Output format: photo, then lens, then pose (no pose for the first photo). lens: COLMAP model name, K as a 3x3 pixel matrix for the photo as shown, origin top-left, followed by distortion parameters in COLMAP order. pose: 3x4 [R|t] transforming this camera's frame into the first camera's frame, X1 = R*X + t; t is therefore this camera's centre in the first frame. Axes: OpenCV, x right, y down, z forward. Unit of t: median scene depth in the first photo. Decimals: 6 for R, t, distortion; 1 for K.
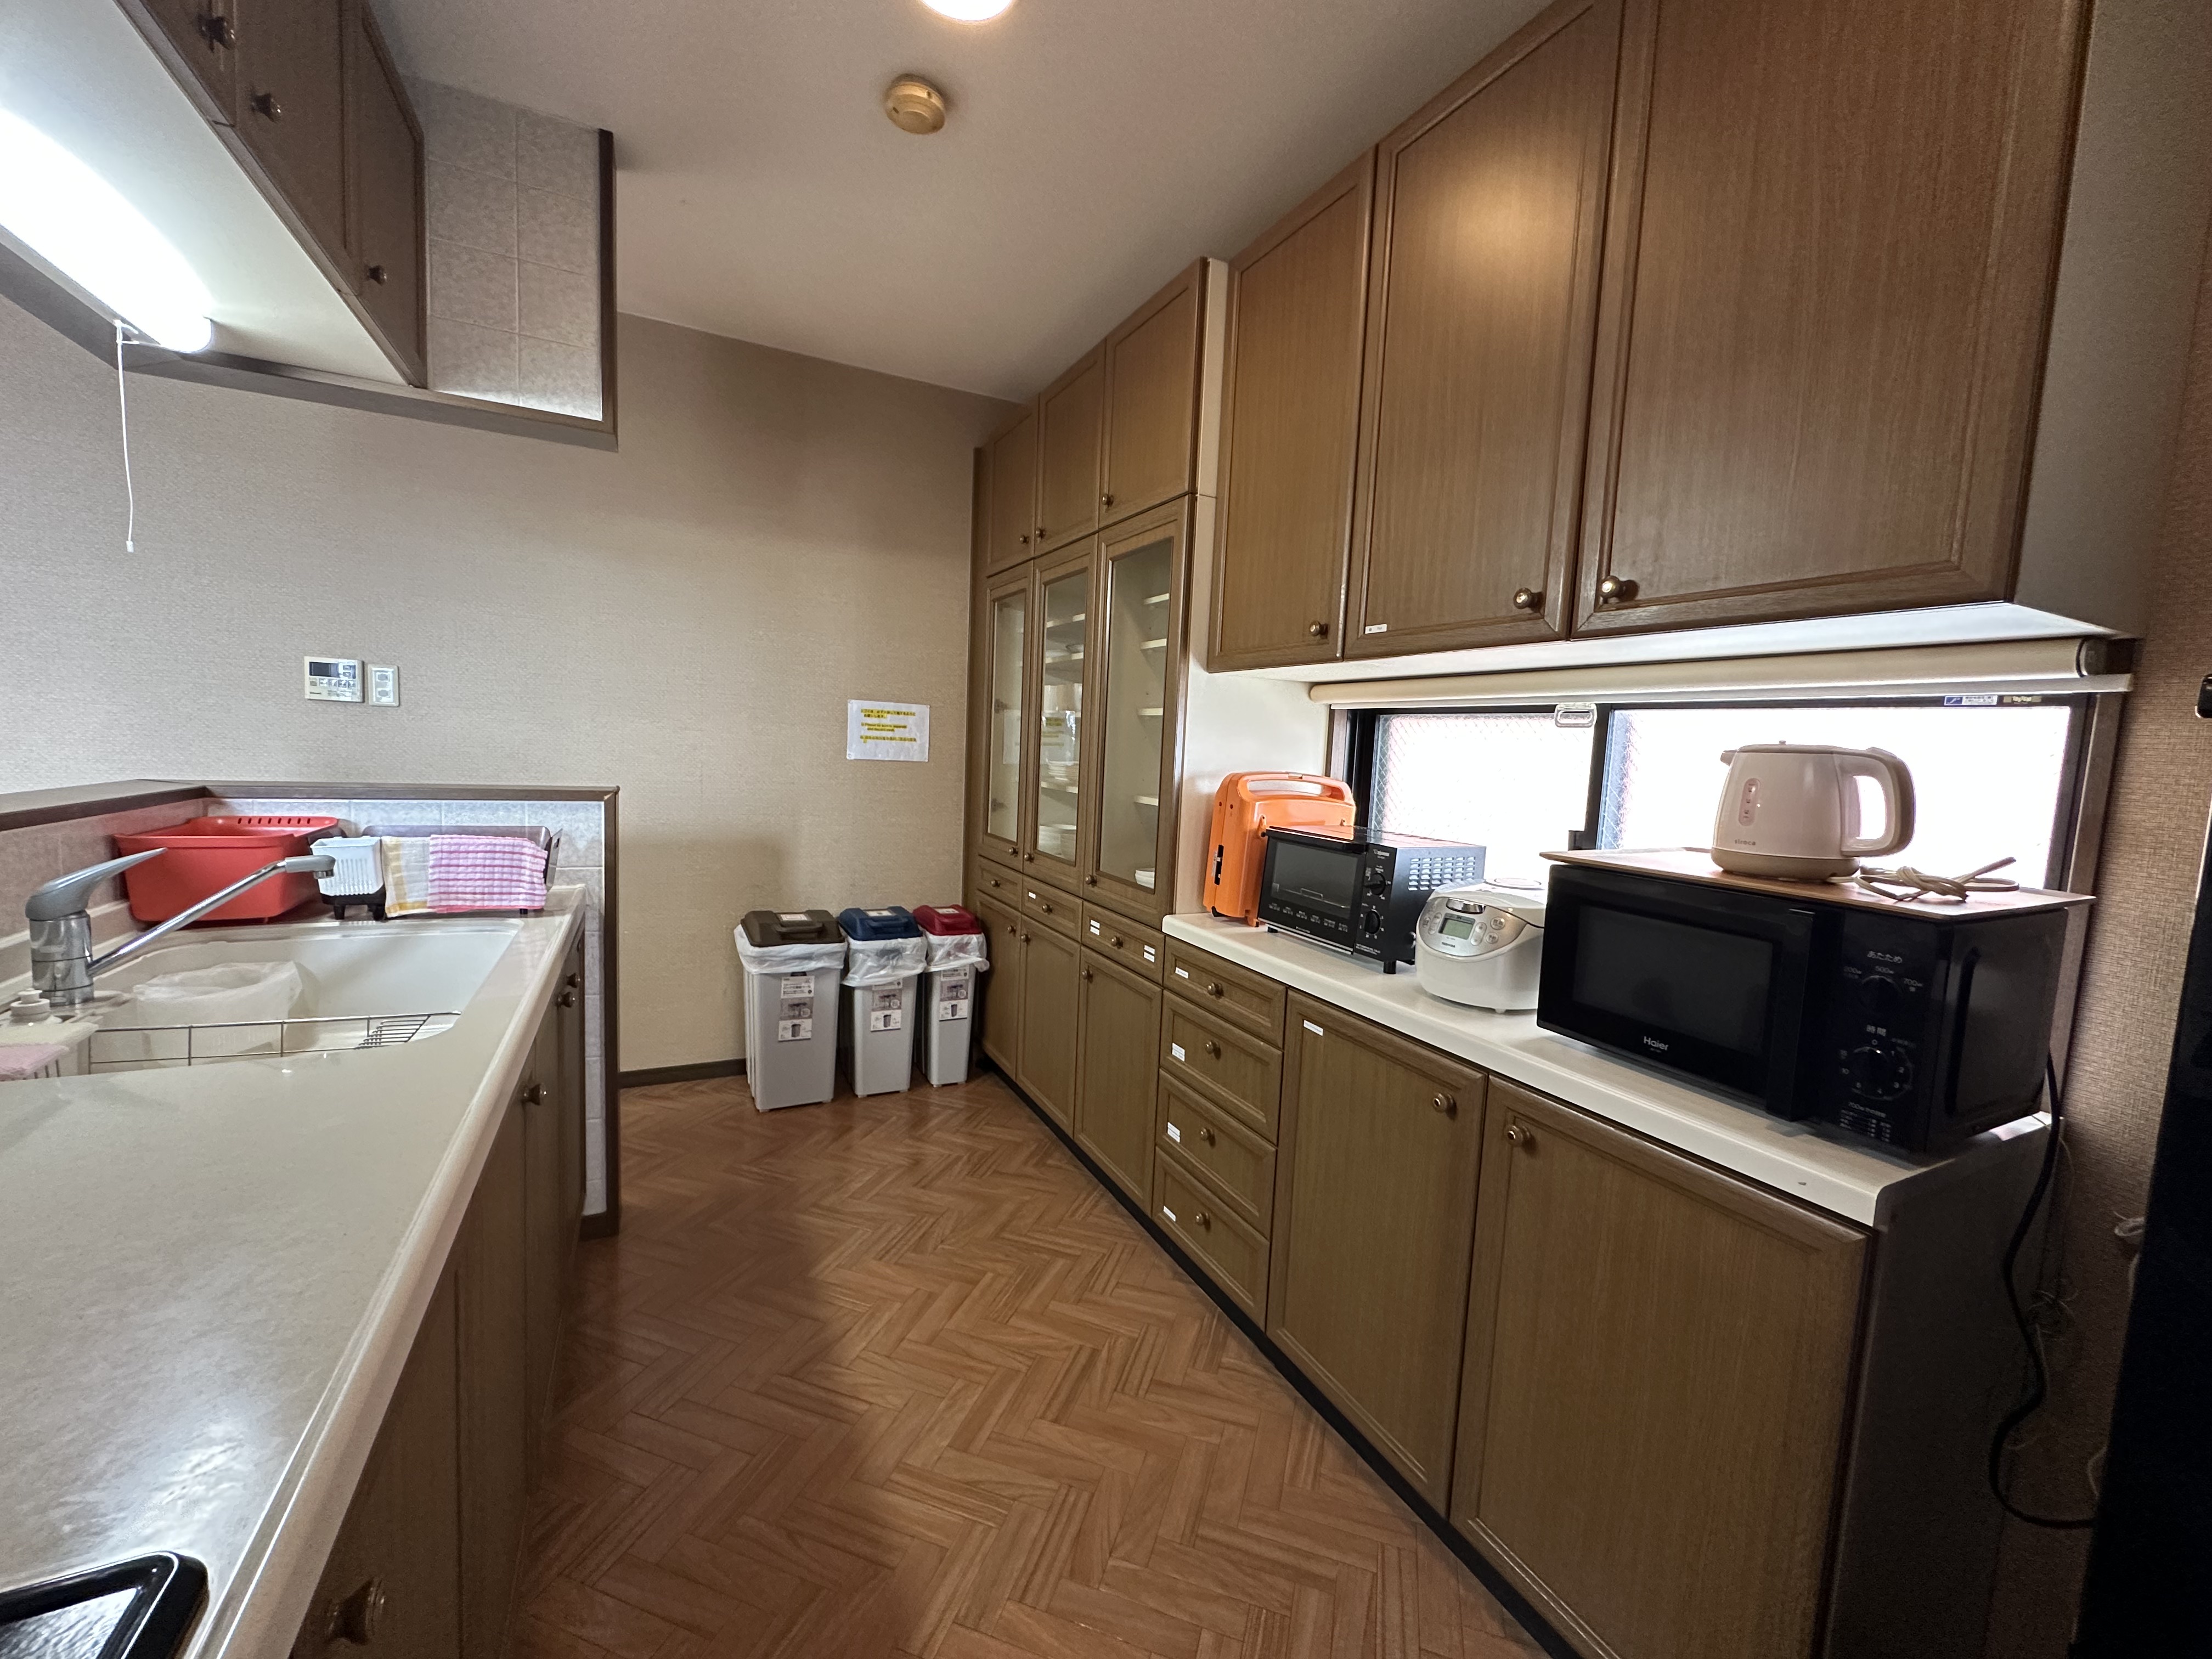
lens RADIAL K [[879.8, 0, 1106.0], [0, 879.8, 829.5], [0, 0, 1]] dist [-0.001428, 0.000459]
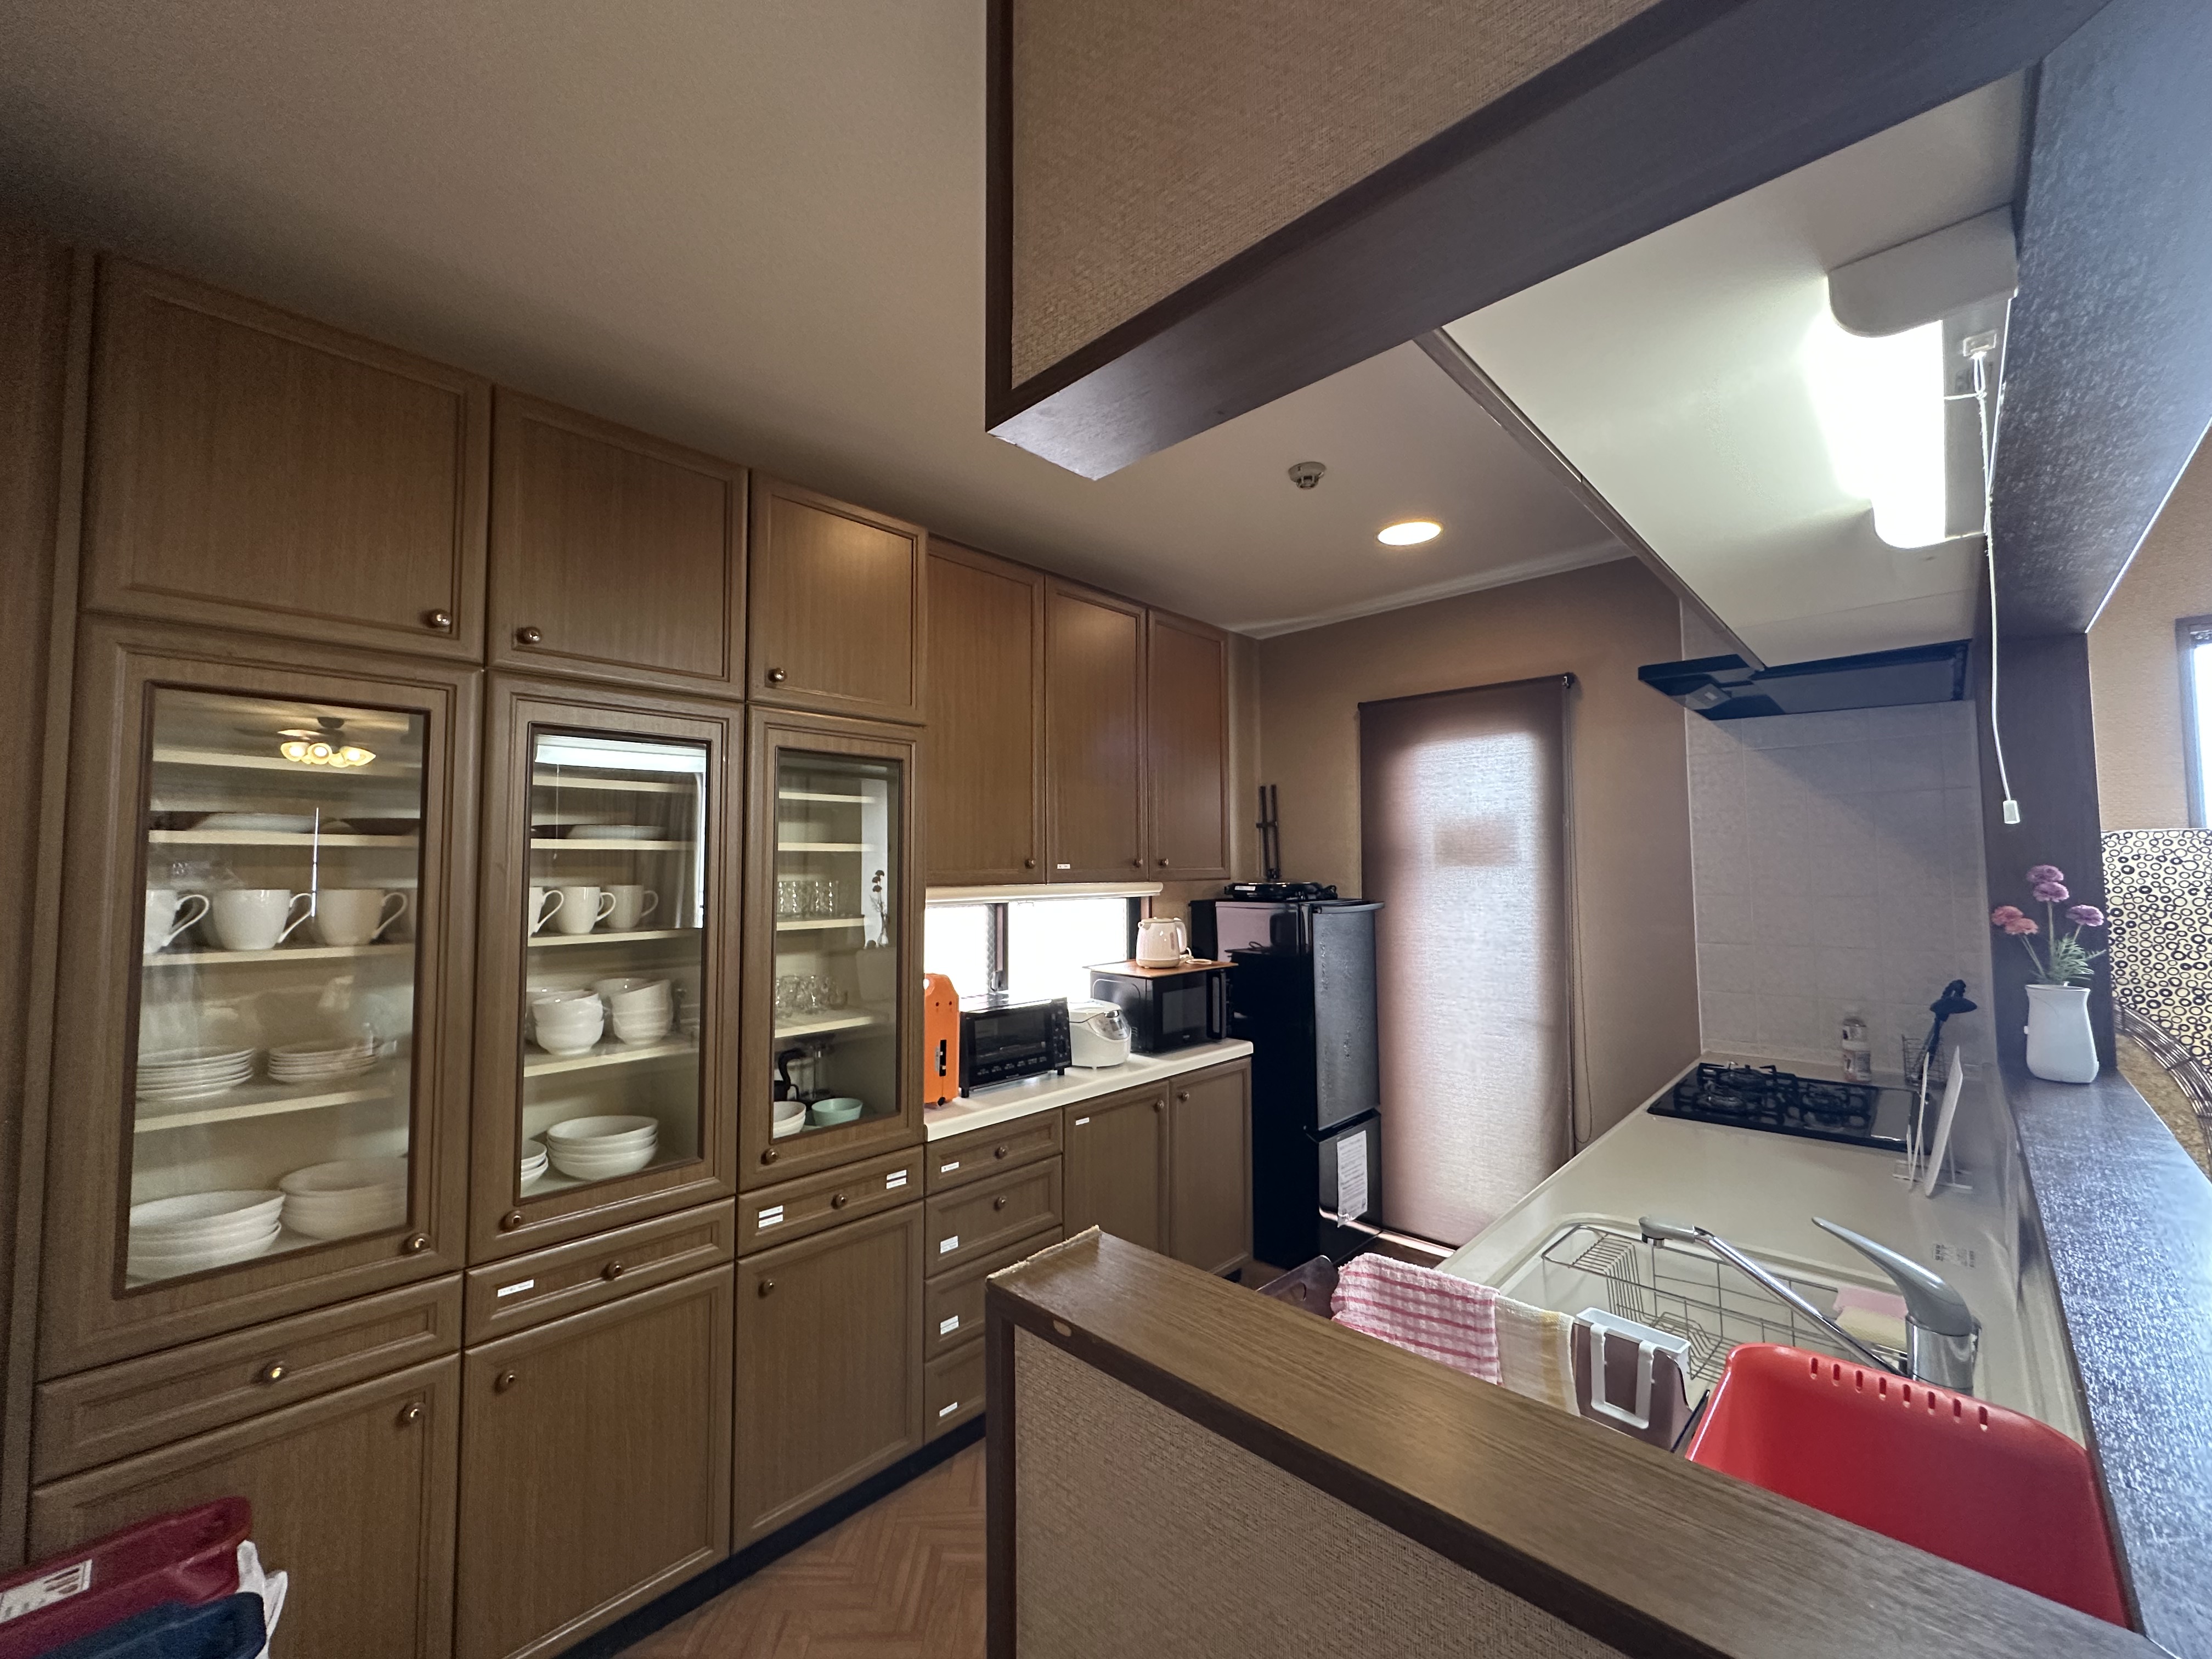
lens RADIAL K [[879.8, 0, 1106.0], [0, 879.8, 829.5], [0, 0, 1]] dist [-0.001428, 0.000459]
pose [[-0.335010, -0.000796, 0.942214, -1.051788], [0.084278, 0.995966, 0.030807, -0.281611], [-0.938438, 0.089729, -0.333591, 1.213772]]
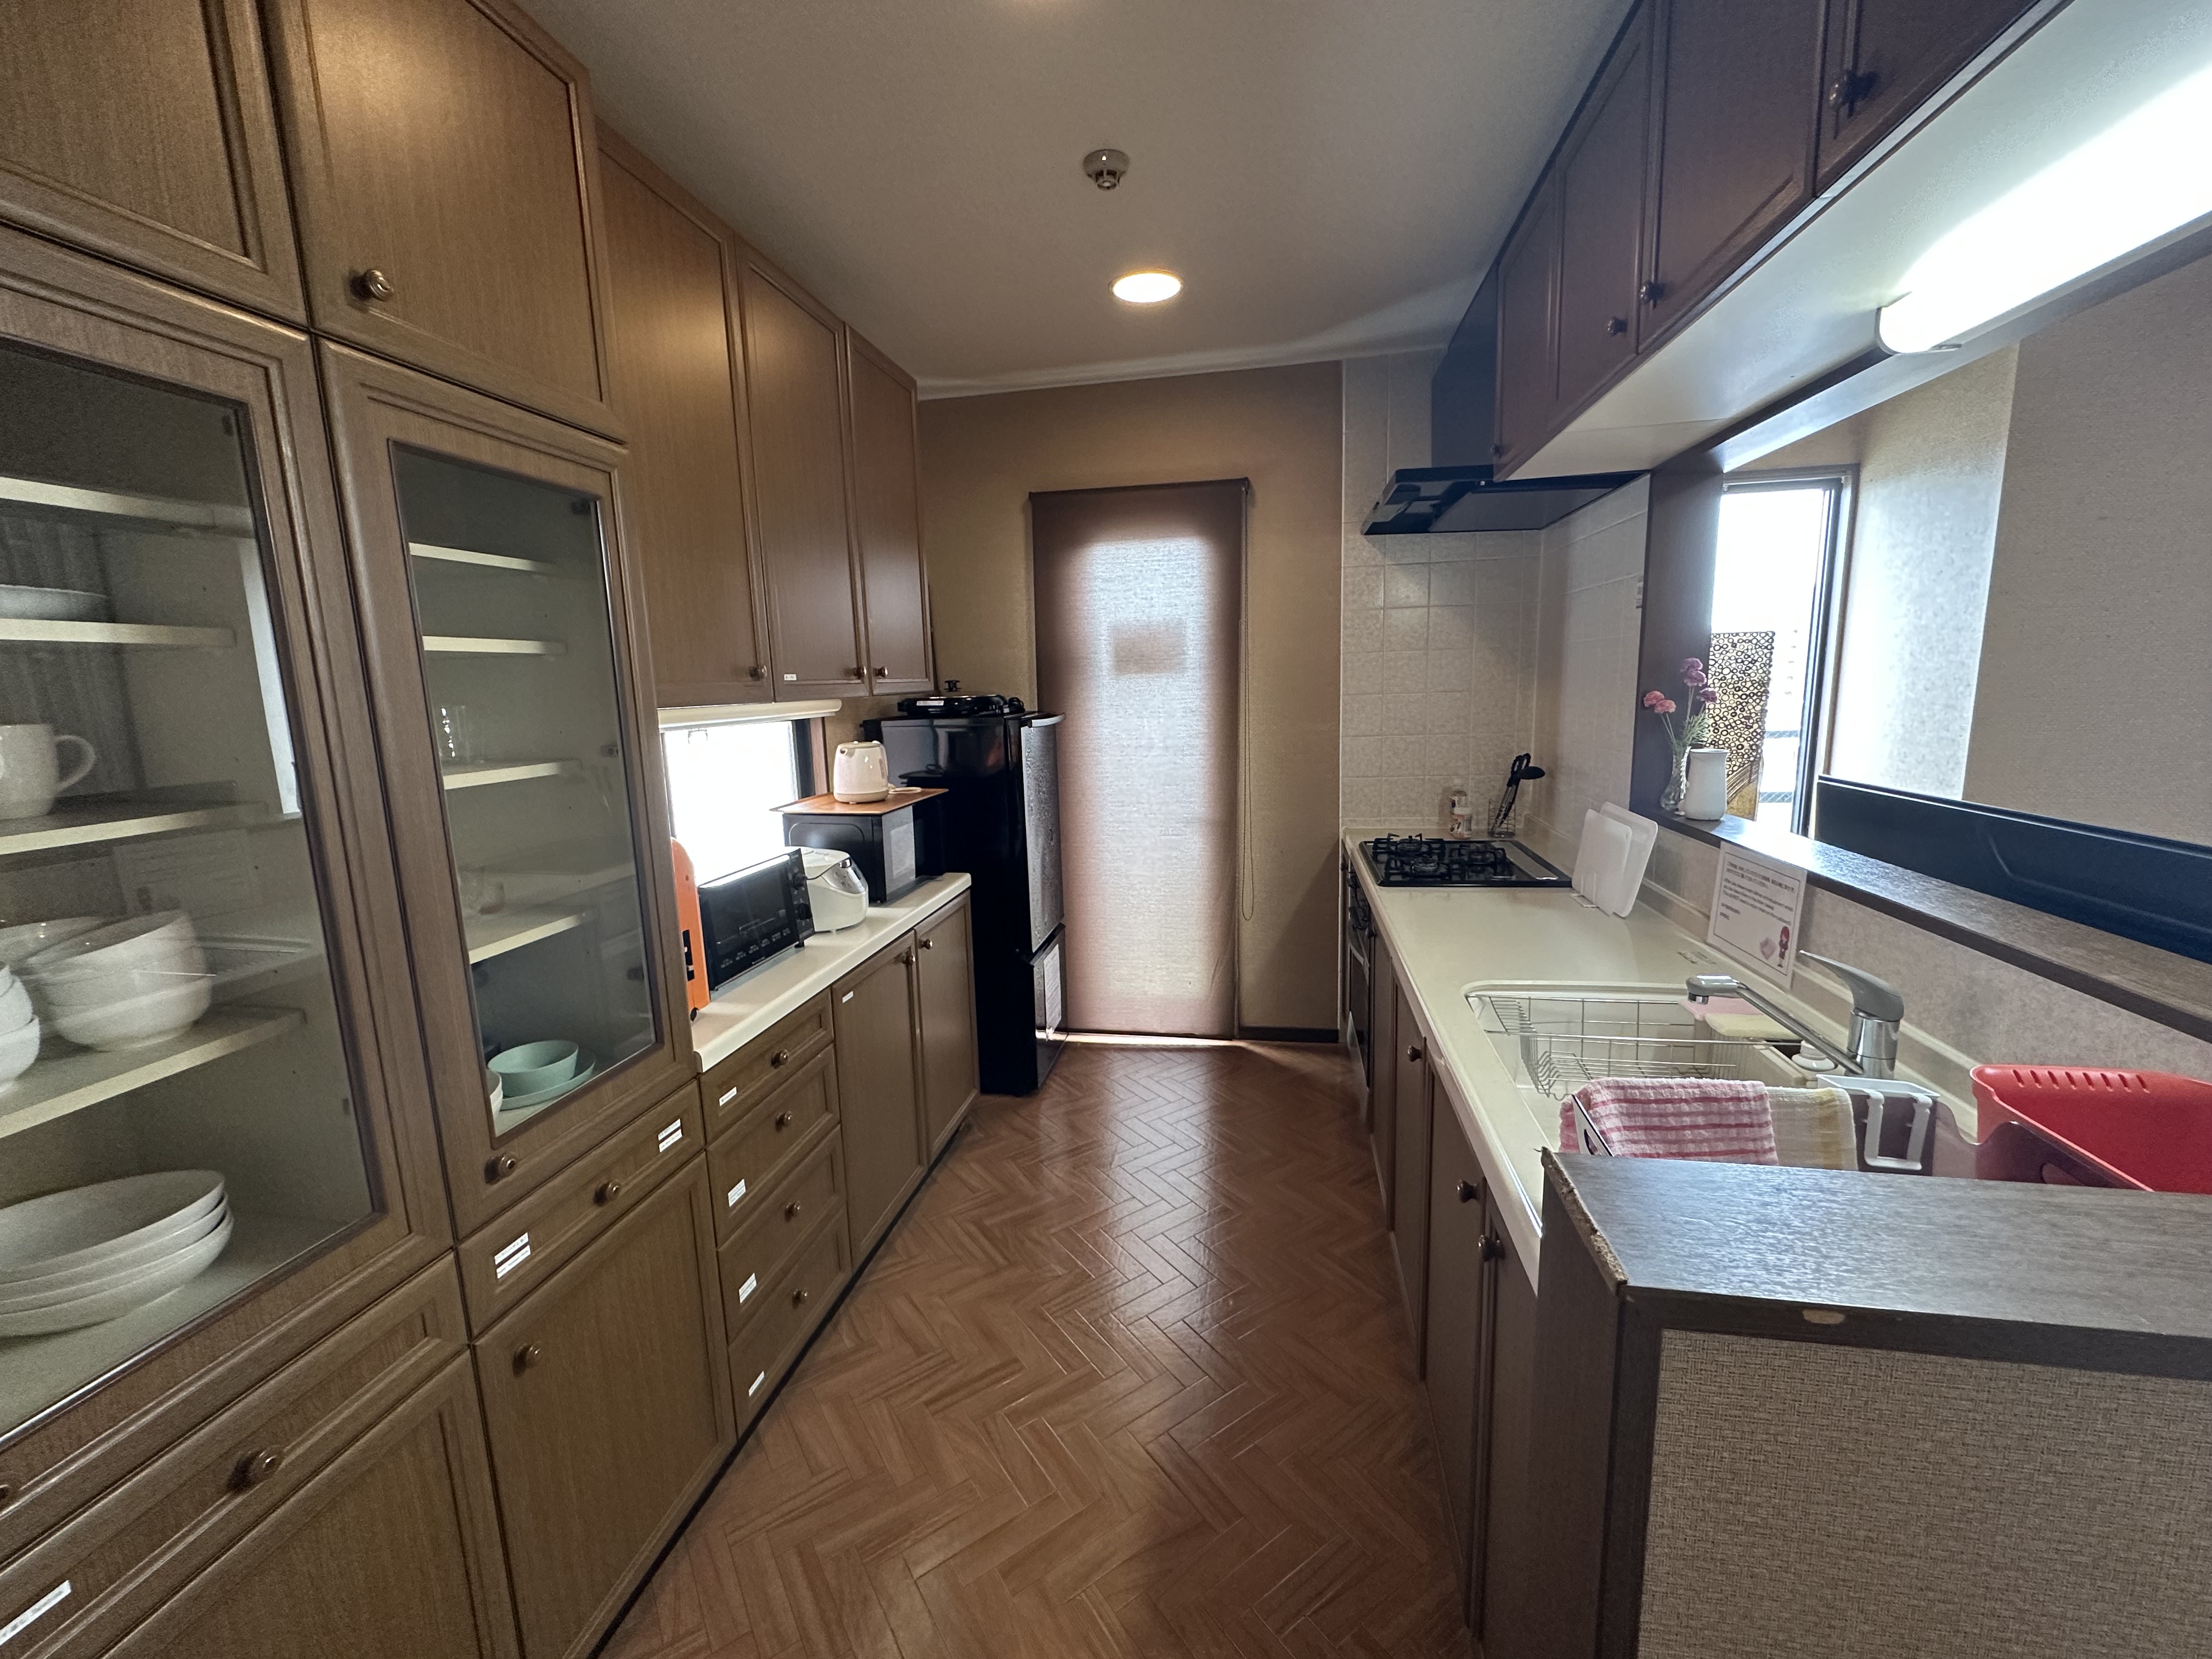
lens RADIAL K [[879.8, 0, 1106.0], [0, 879.8, 829.5], [0, 0, 1]] dist [-0.001428, 0.000459]
pose [[-0.795653, -0.123950, 0.592936, -0.651956], [0.052493, 0.961050, 0.271343, -0.274956], [-0.603475, 0.247020, -0.758155, 1.412803]]
